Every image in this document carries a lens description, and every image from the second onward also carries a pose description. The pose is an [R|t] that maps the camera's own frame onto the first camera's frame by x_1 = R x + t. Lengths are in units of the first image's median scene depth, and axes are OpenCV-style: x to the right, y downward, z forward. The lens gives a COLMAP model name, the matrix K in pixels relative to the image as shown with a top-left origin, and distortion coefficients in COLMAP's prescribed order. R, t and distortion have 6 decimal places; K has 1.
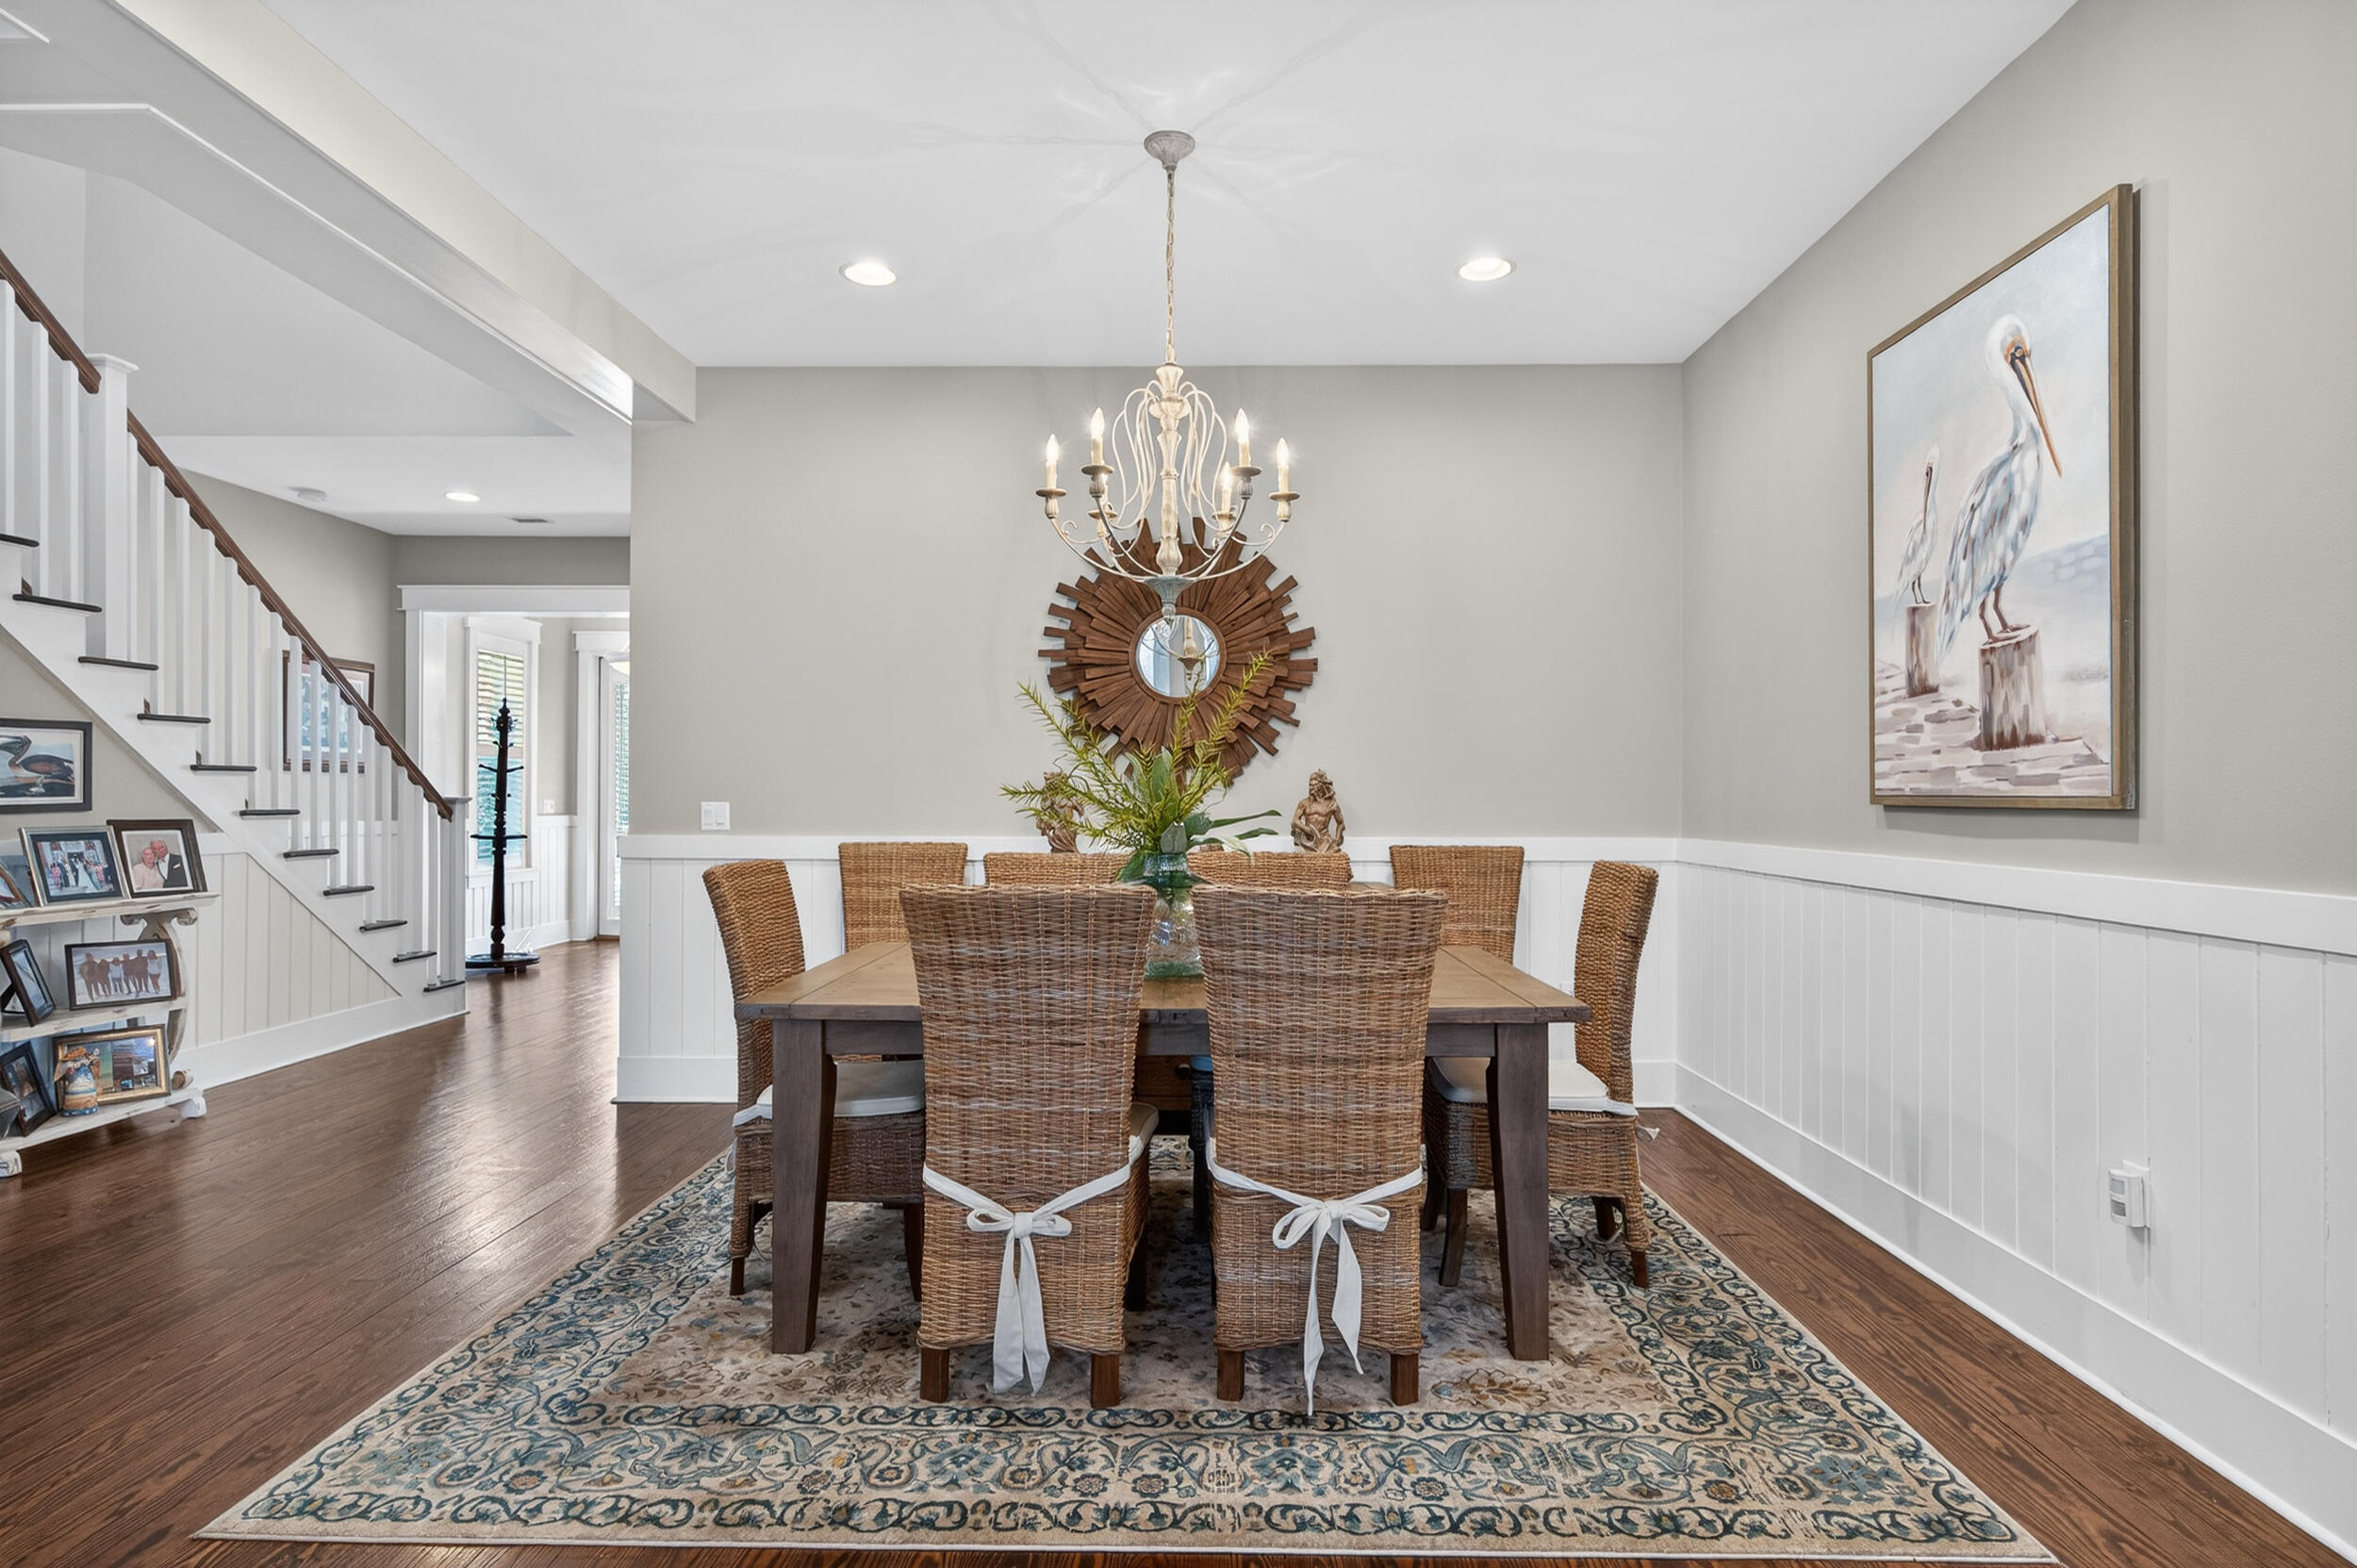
lens RADIAL K [[1221.3, 0, 1211.1], [0, 1221.3, 767.3], [0, 0, 1]] dist [-0.000815, -0.000488]
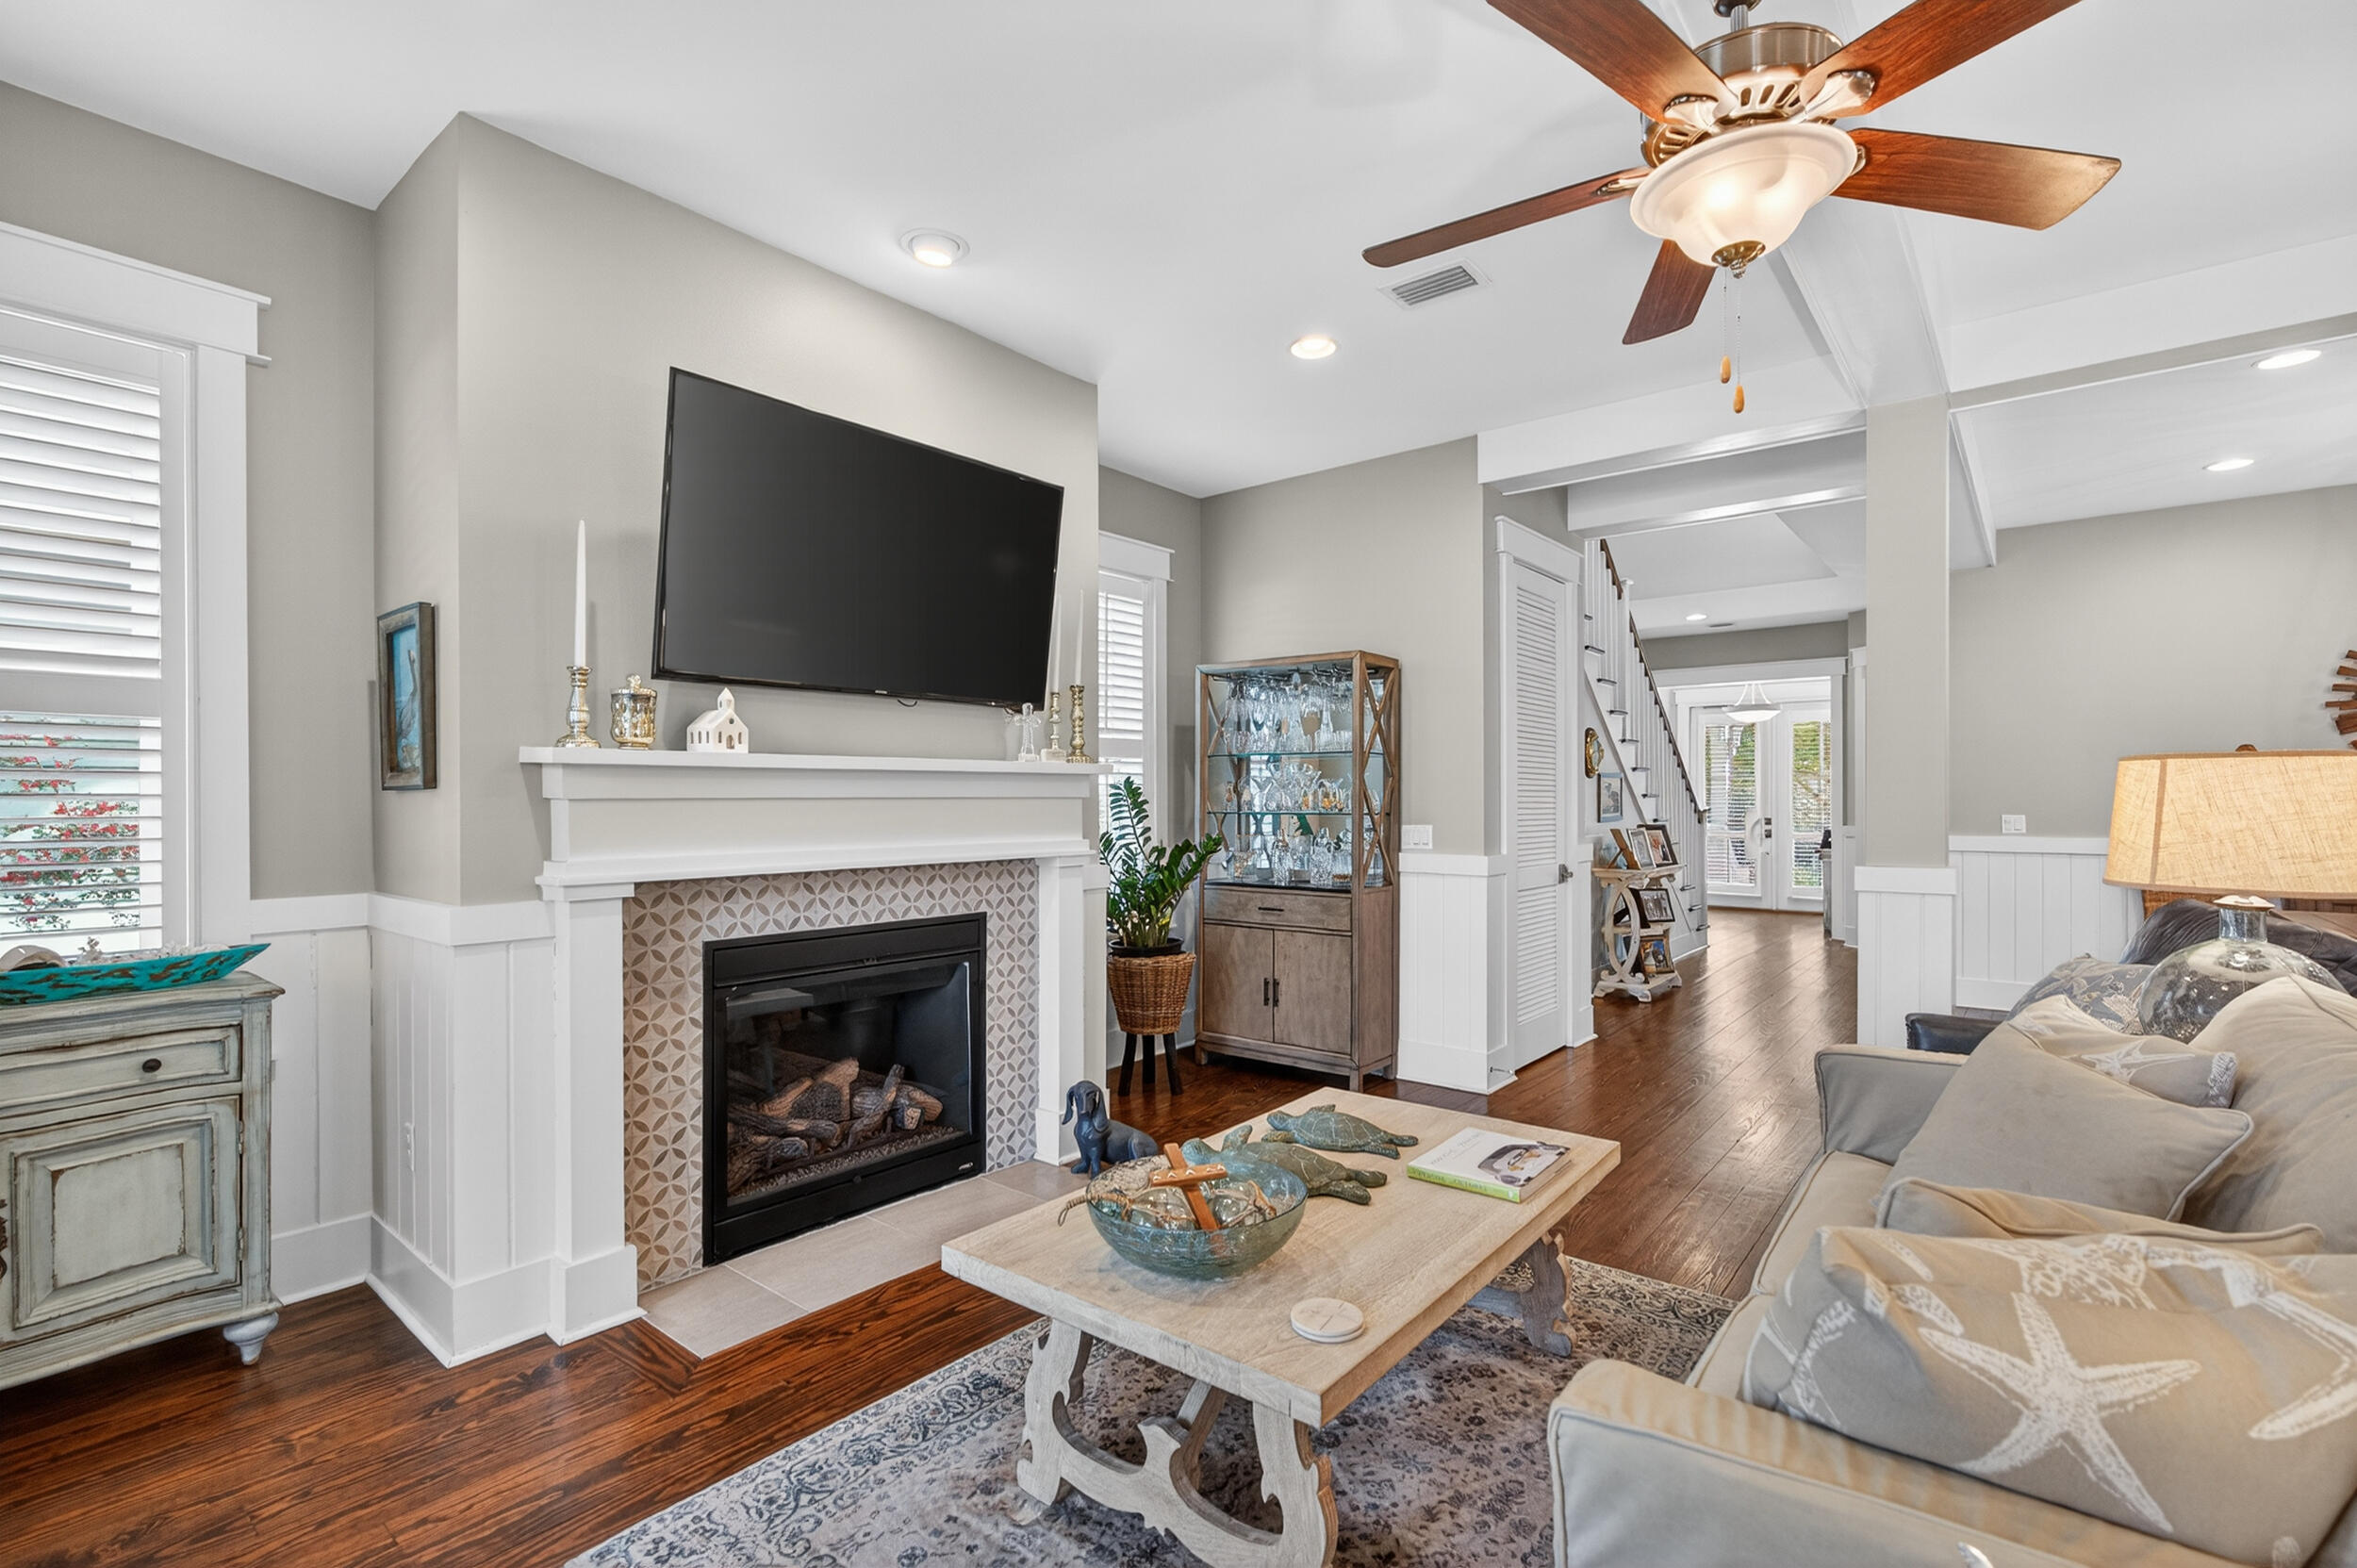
lens RADIAL K [[1044.4, 0, 1194.5], [0, 1044.4, 792.8], [0, 0, 1]] dist [-0.001749, -0.000193]
pose [[0.773336, -0.010377, -0.633911, -0.252787], [0.022125, 0.999699, 0.010626, -0.024223], [0.633610, -0.022242, 0.773333, -0.443627]]
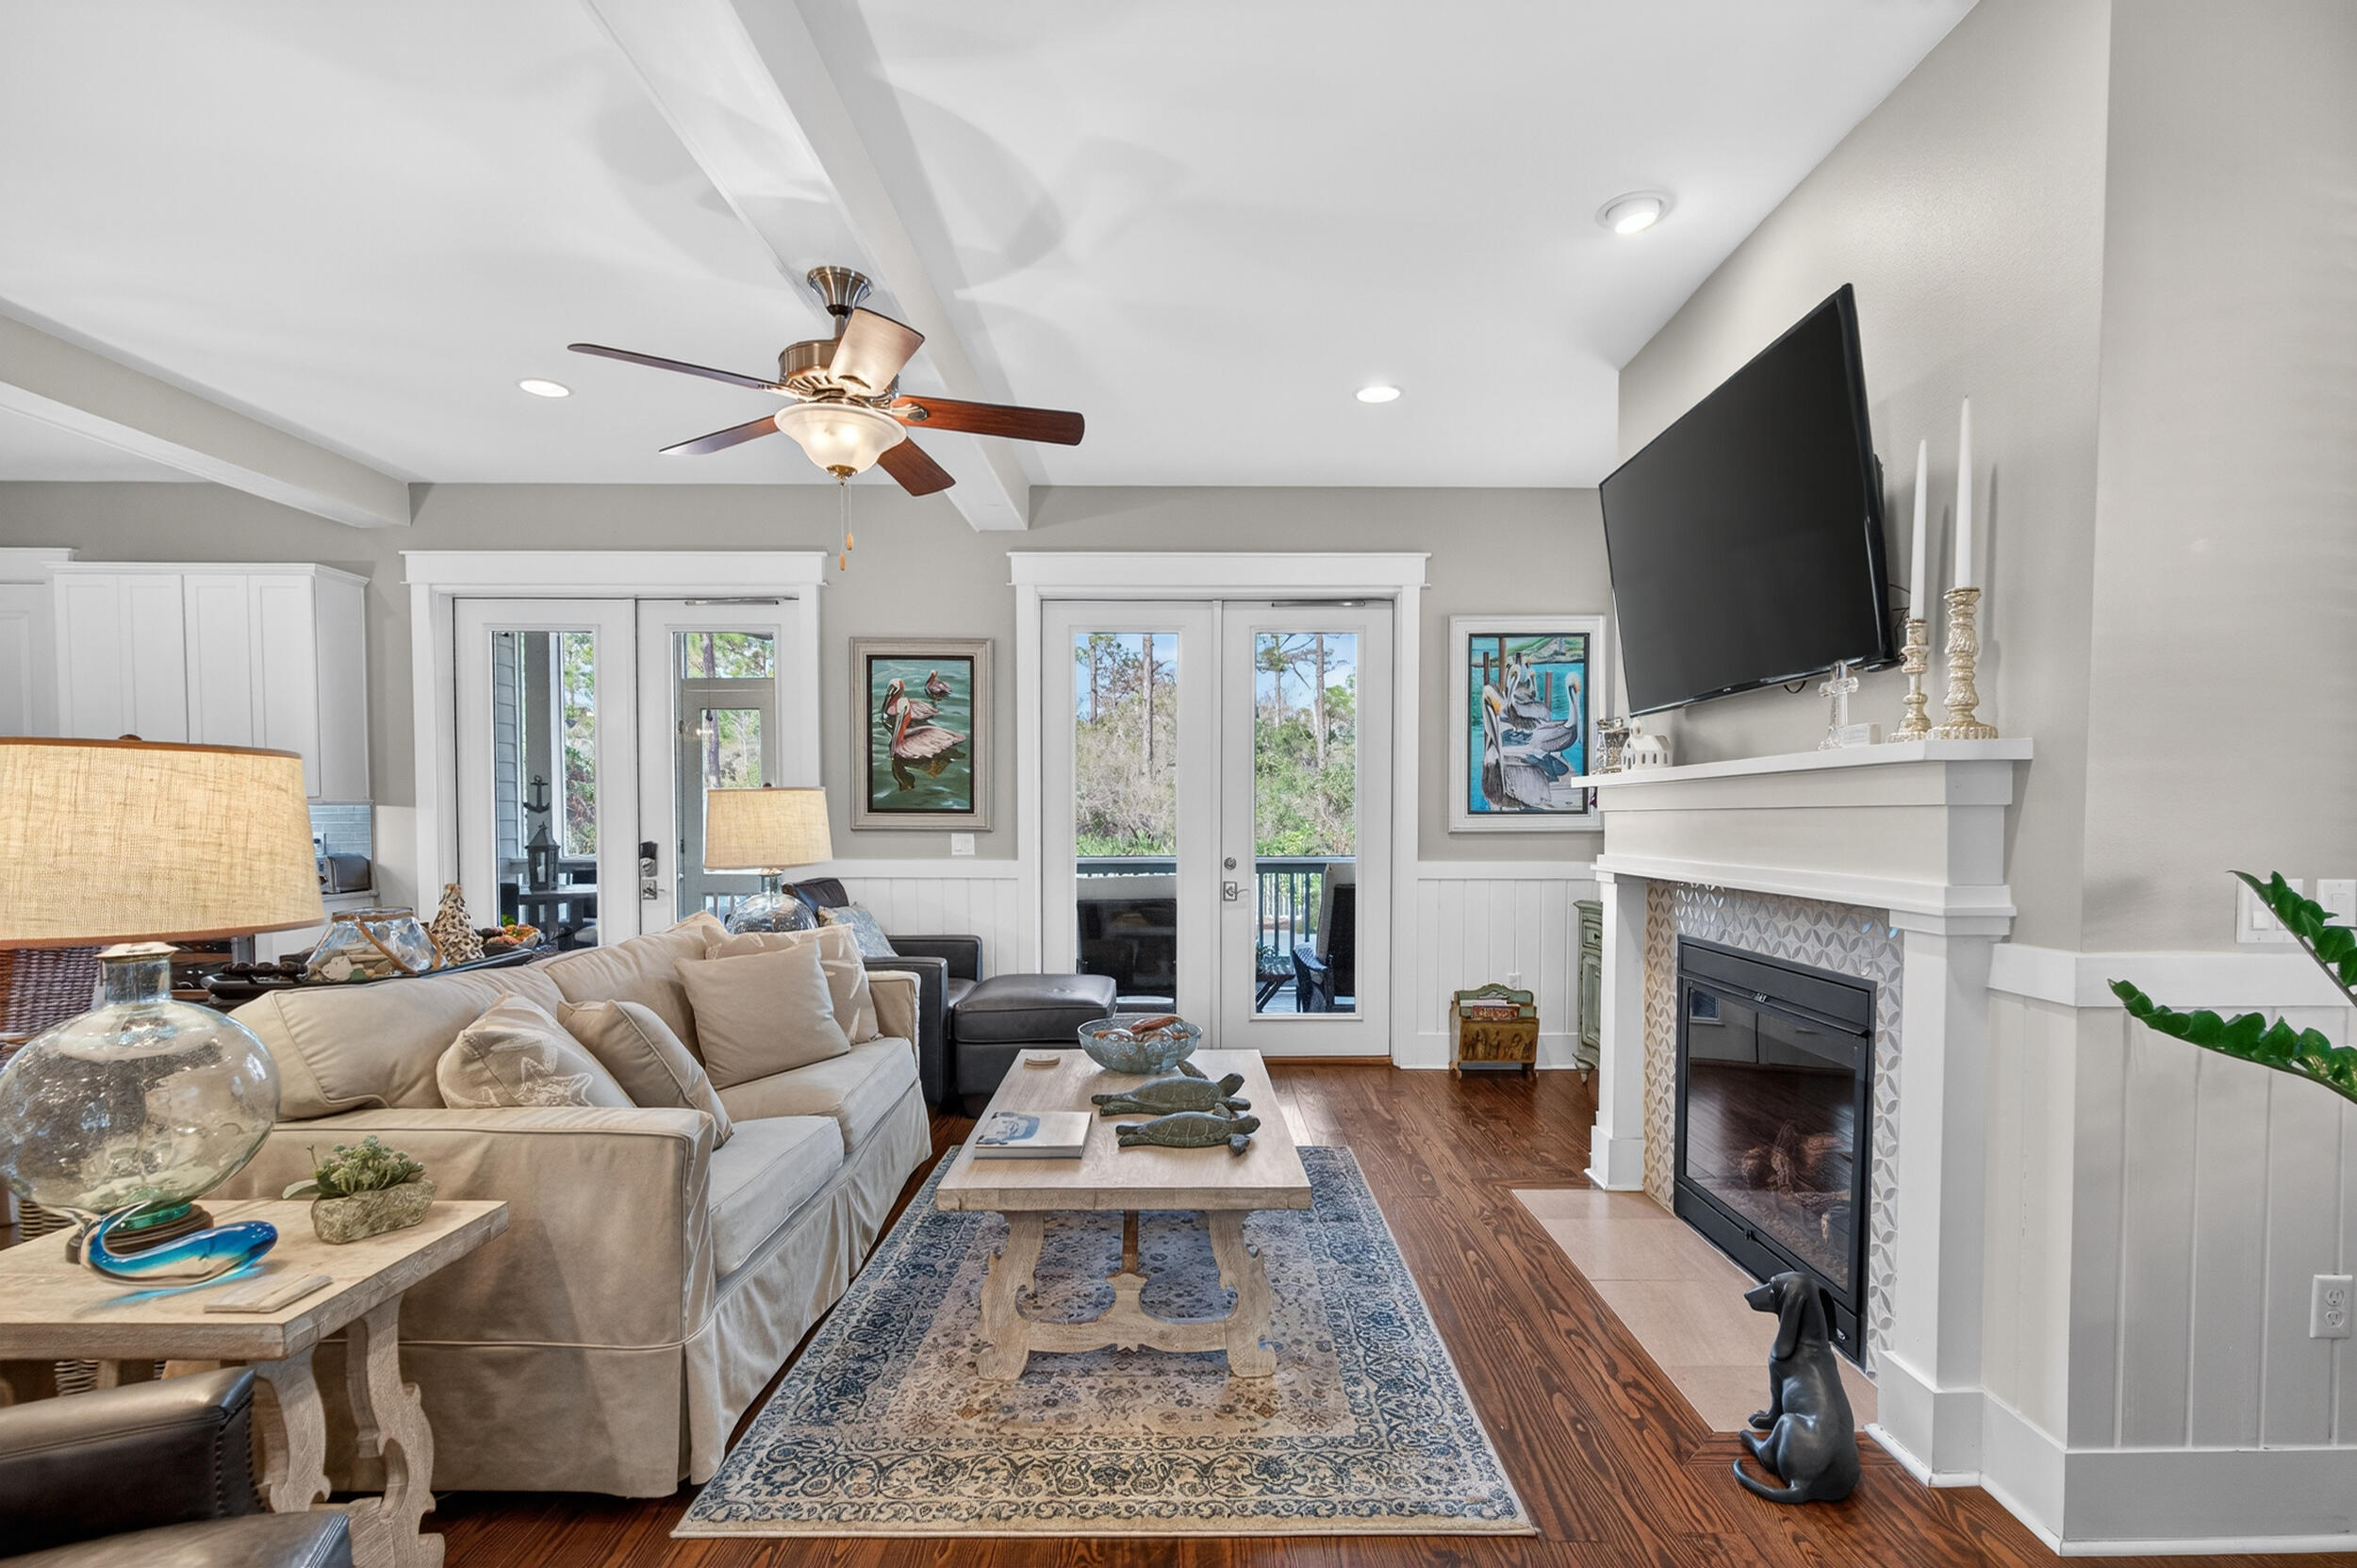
lens RADIAL K [[1093.9, 0, 1217.7], [0, 1093.9, 843.1], [0, 0, 1]] dist [0.001452, 0.000380]
pose [[-0.999752, -0.005448, -0.021582, -0.438352], [-0.005430, 0.999985, -0.000864, -0.005923], [0.021586, -0.000747, -0.999767, 0.230936]]
